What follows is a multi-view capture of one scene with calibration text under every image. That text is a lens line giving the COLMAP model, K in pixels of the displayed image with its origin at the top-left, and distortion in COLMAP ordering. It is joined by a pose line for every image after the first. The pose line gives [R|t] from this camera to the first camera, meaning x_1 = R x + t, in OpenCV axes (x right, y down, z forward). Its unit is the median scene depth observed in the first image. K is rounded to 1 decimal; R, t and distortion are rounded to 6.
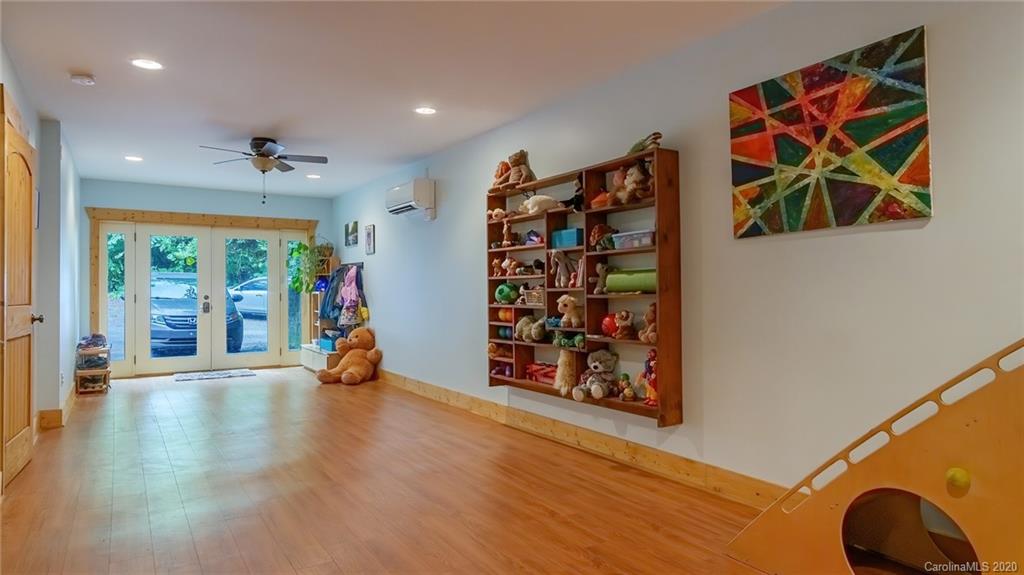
lens RADIAL K [[617.5, 0, 511.3], [0, 617.5, 285.1], [0, 0, 1]] dist [-0.003794, 0.000949]
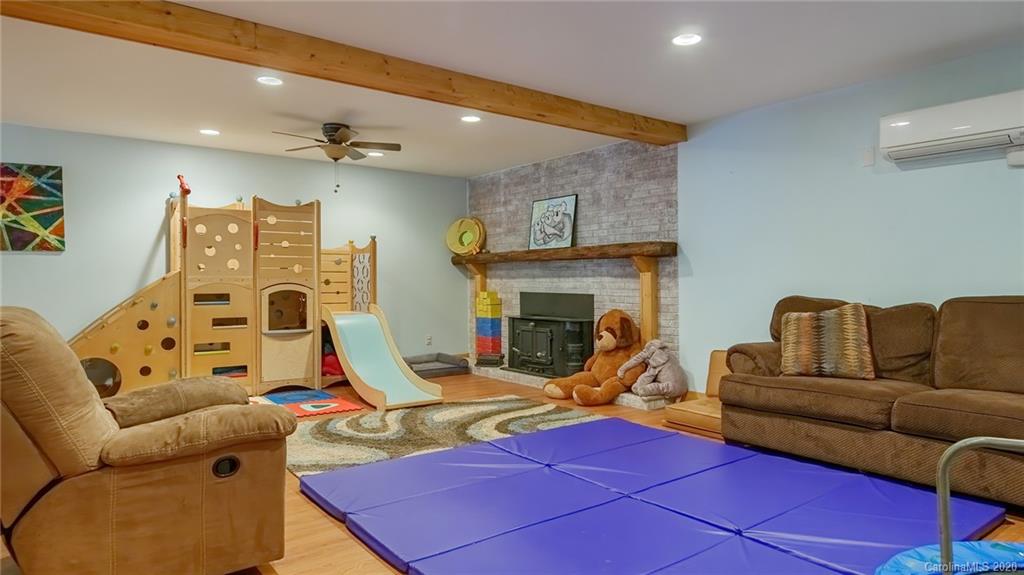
lens RADIAL K [[617.5, 0, 512.2], [0, 617.5, 284.9], [0, 0, 1]] dist [-0.003794, 0.000949]
pose [[-0.072558, 0.002302, 0.997362, -1.633443], [-0.008023, 0.999964, -0.002892, 0.007911], [-0.997332, -0.008212, -0.072537, -0.470118]]
